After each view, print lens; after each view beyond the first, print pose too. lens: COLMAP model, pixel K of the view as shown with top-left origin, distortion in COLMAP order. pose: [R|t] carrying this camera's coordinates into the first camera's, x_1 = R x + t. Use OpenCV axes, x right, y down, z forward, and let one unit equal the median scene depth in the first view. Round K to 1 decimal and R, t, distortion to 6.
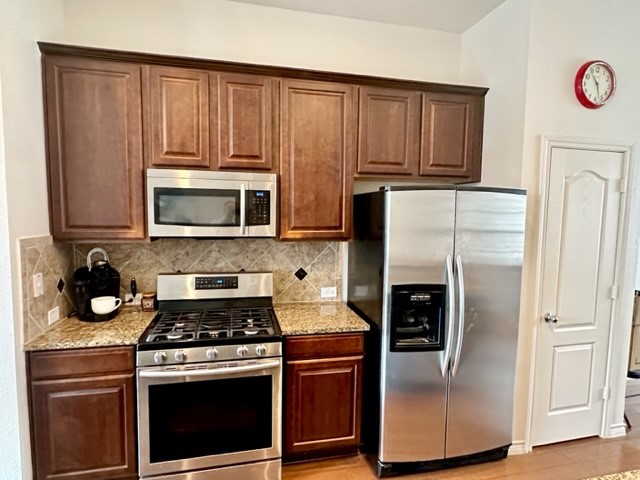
lens RADIAL K [[363.9, 0, 321.6], [0, 363.9, 241.4], [0, 0, 1]] dist [-0.006306, 0.002696]
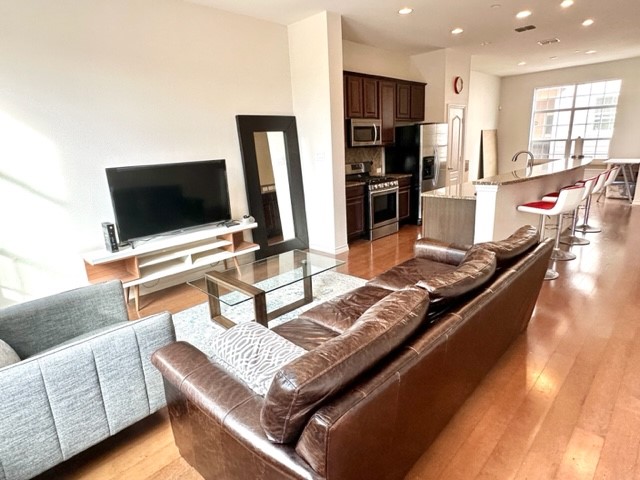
lens RADIAL K [[363.9, 0, 319.7], [0, 363.9, 240.8], [0, 0, 1]] dist [-0.006306, 0.002696]
pose [[0.843396, -0.191541, 0.501992, -1.982958], [0.107855, 0.975635, 0.191057, 0.116321], [-0.526356, -0.106994, 0.843505, -1.061898]]
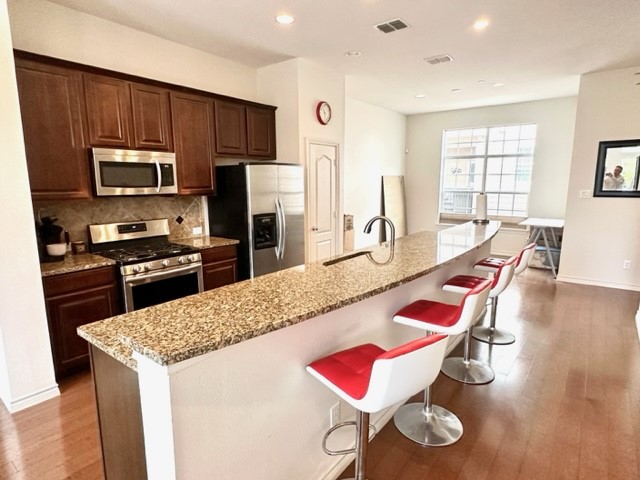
lens RADIAL K [[363.9, 0, 317.5], [0, 363.9, 242.5], [0, 0, 1]] dist [-0.006306, 0.002696]
pose [[0.773325, -0.125186, 0.621528, -0.682905], [0.072745, 0.991358, 0.109165, 0.072928], [-0.629823, -0.039207, 0.775749, -0.638696]]
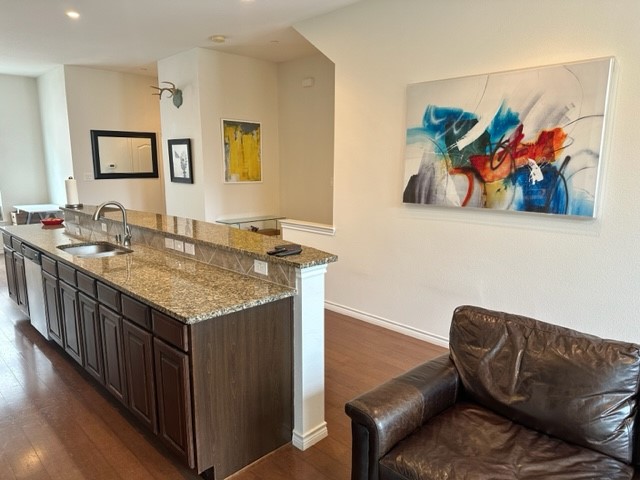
lens RADIAL K [[452.7, 0, 320.8], [0, 452.7, 240.2], [0, 0, 1]] dist [0.011951, 0.001046]
pose [[-0.529052, -0.160999, 0.833177, -1.477763], [0.064401, 0.971388, 0.228600, -0.050261], [-0.846142, 0.174599, -0.503546, 0.413706]]
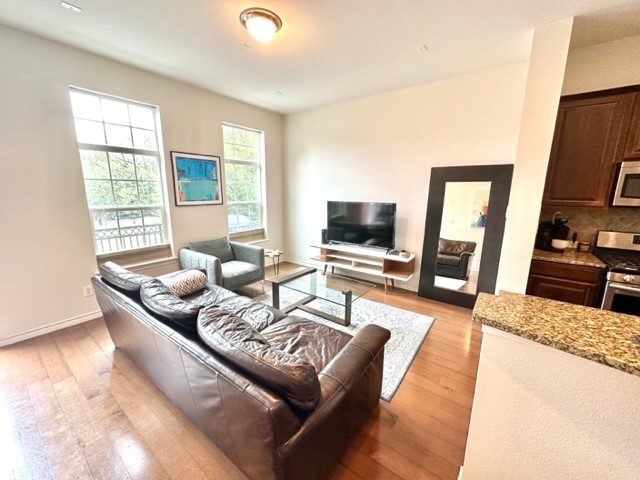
lens RADIAL K [[256.2, 0, 320.6], [0, 256.2, 240.4], [0, 0, 1]] dist [-0.000519, 0.000123]
pose [[0.649836, 0.135665, -0.747869, -0.424646], [-0.064172, 0.990221, 0.123868, 0.077843], [0.757361, -0.032502, 0.652187, -0.680630]]
